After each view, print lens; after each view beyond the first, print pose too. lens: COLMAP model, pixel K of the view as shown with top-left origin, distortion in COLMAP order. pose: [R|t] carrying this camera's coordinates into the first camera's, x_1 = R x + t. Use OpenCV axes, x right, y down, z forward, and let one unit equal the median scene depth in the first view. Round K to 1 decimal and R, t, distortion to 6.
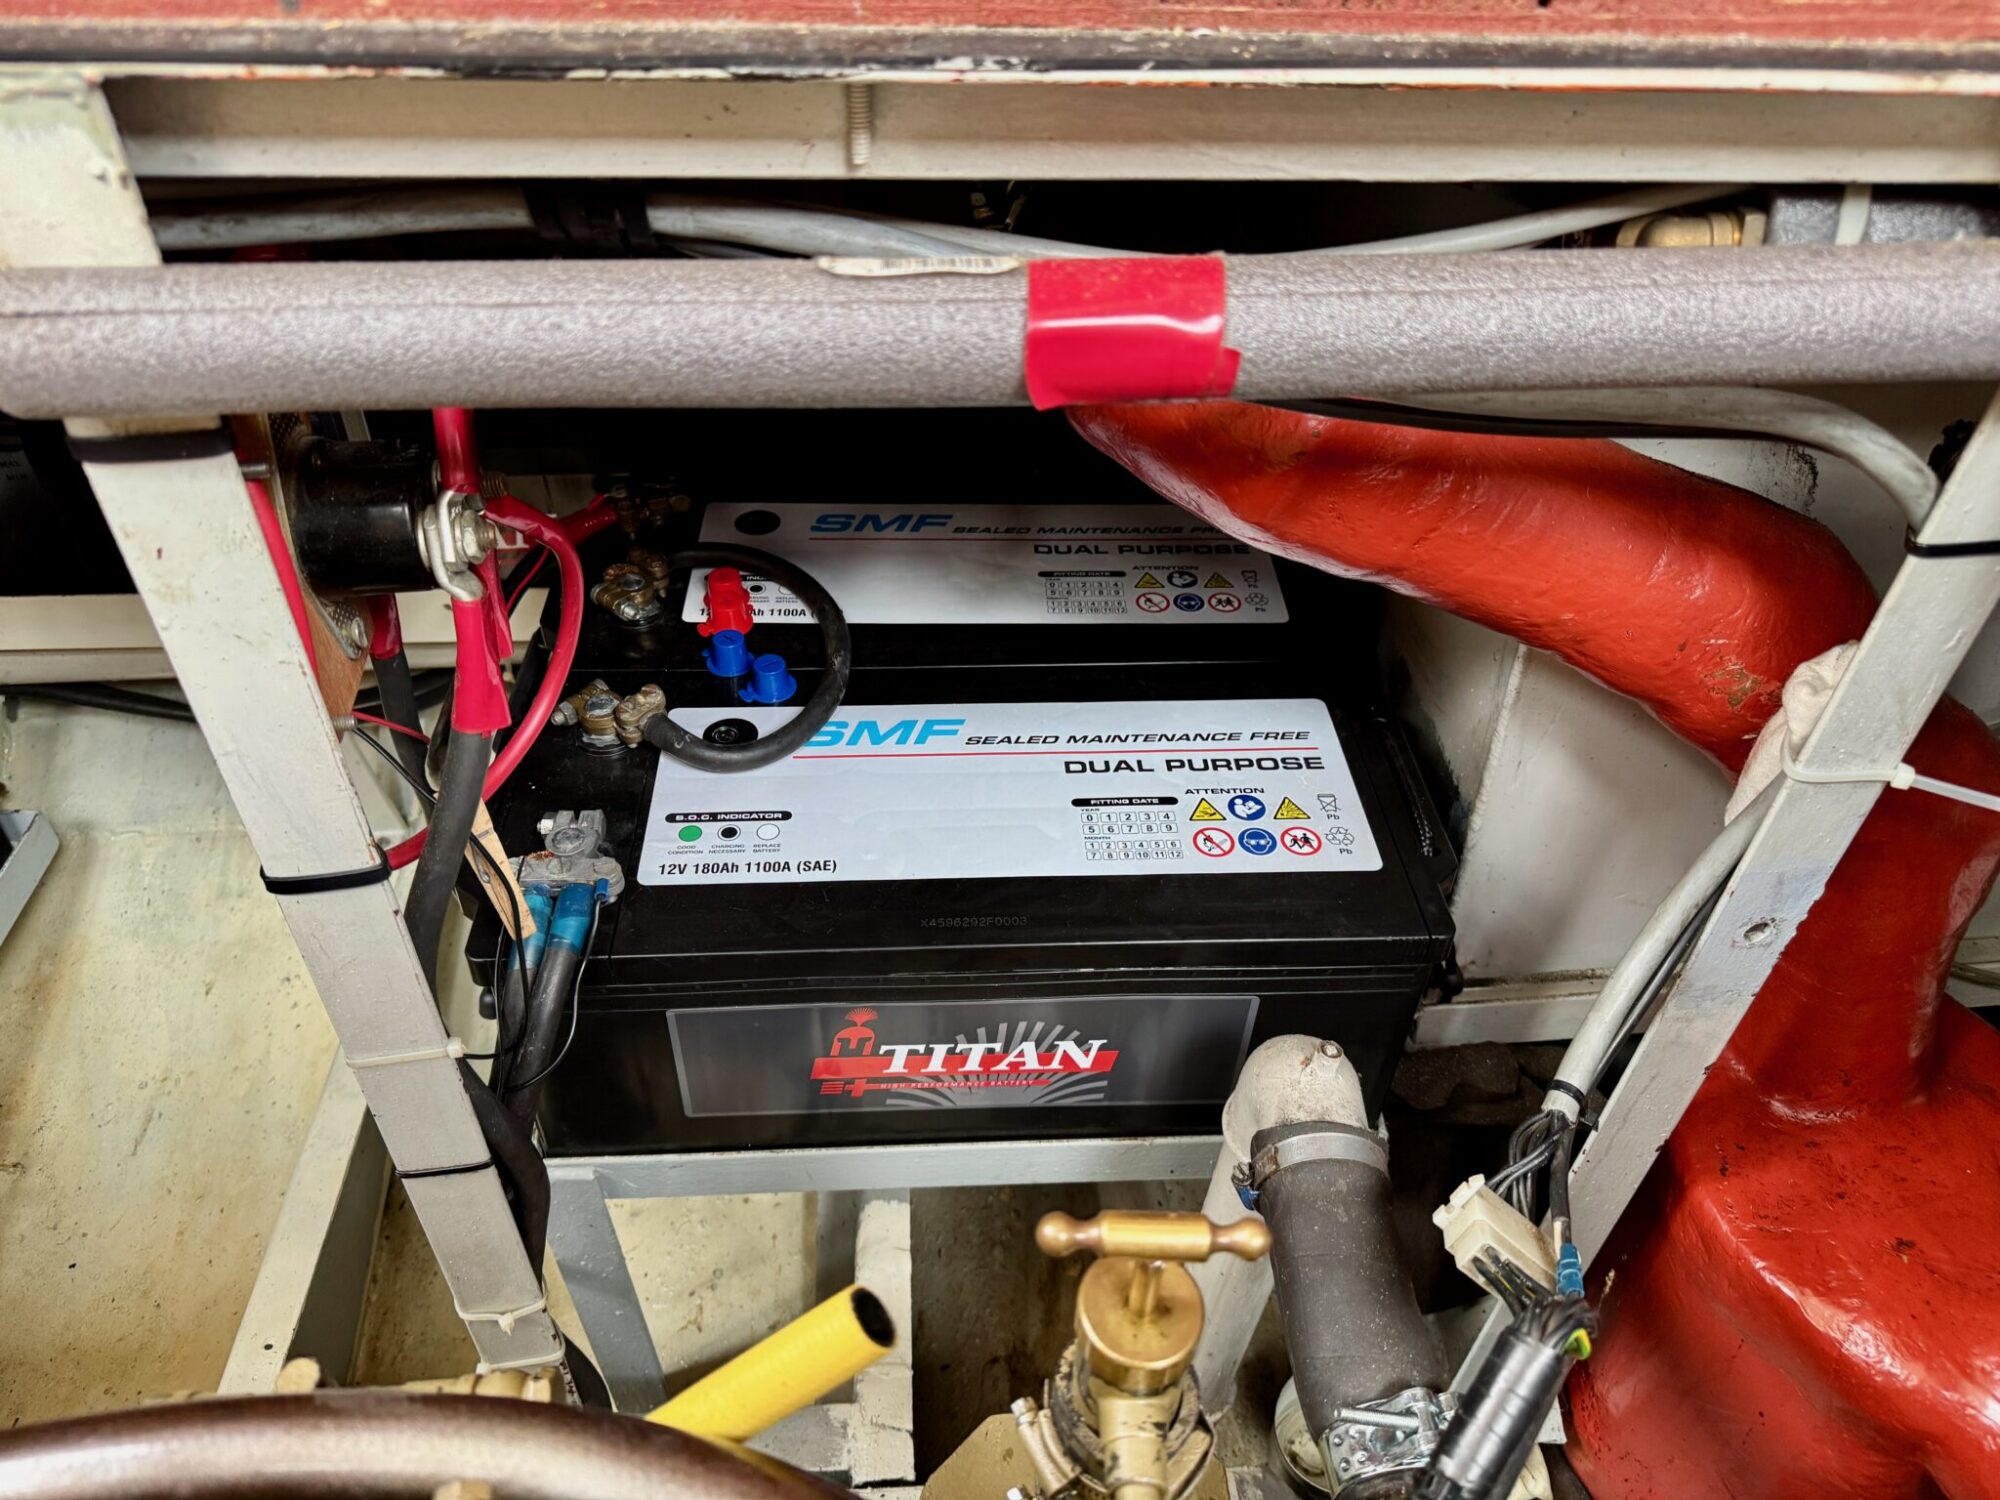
lens RADIAL K [[1430.9, 0, 1000.0], [0, 1430.9, 750.0], [0, 0, 1]] dist [0.027897, -0.001815]
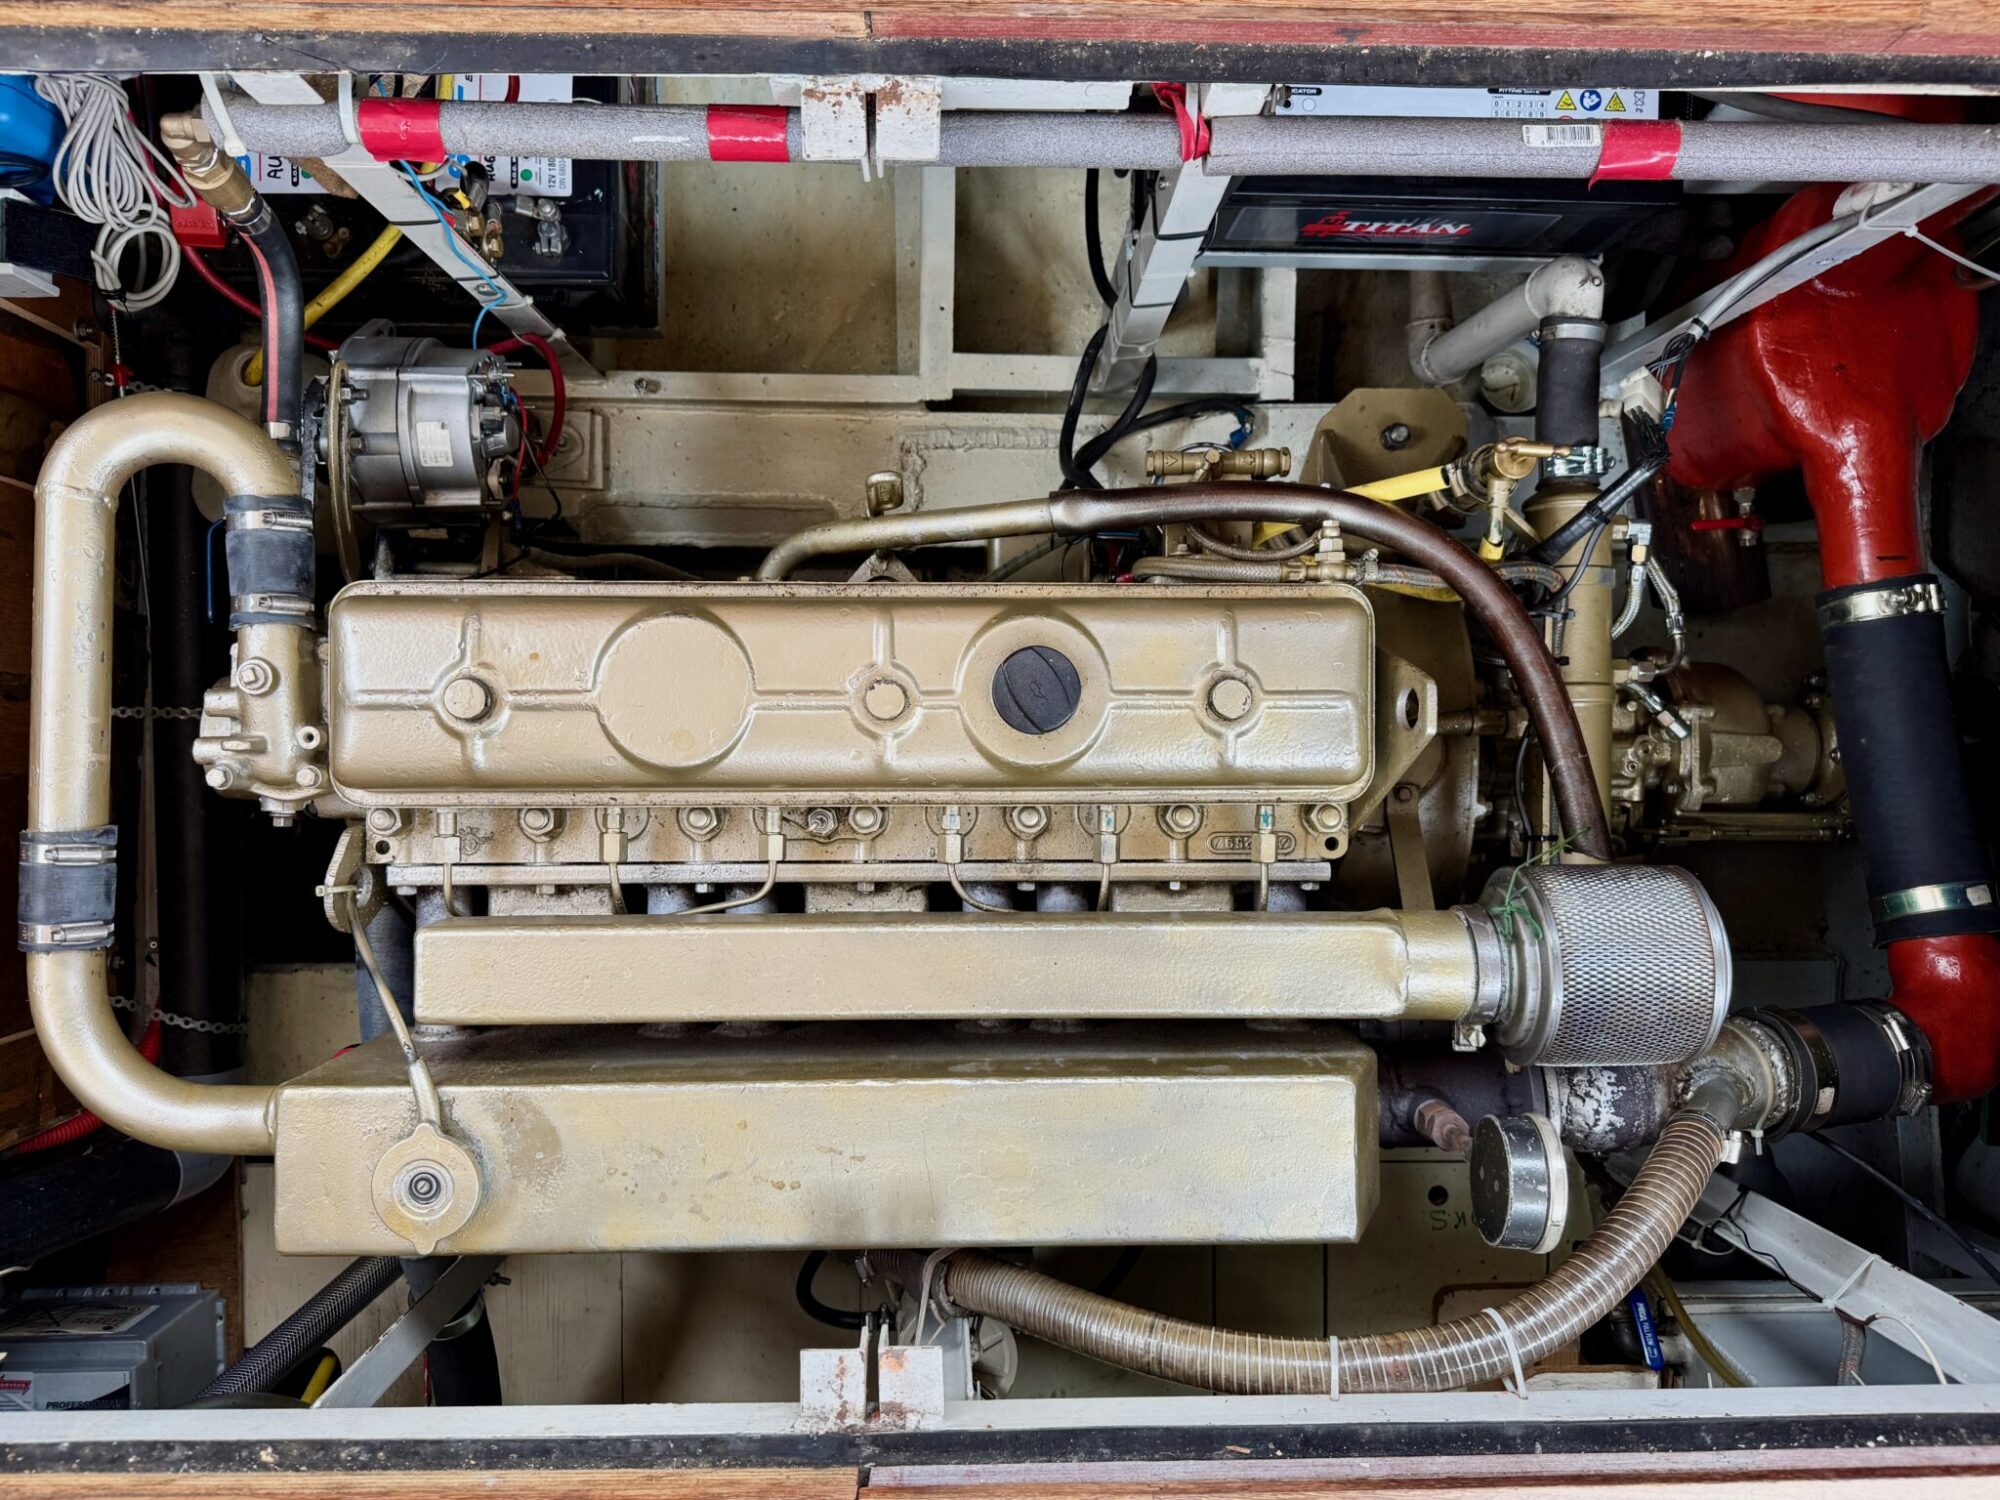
lens RADIAL K [[1430.9, 0, 1000.0], [0, 1430.9, 750.0], [0, 0, 1]] dist [0.027897, -0.001815]
pose [[0.997254, 0.070132, -0.023776, -0.516902], [-0.028878, 0.663953, 0.747217, -0.847066], [0.068190, -0.744479, 0.664155, -0.915384]]
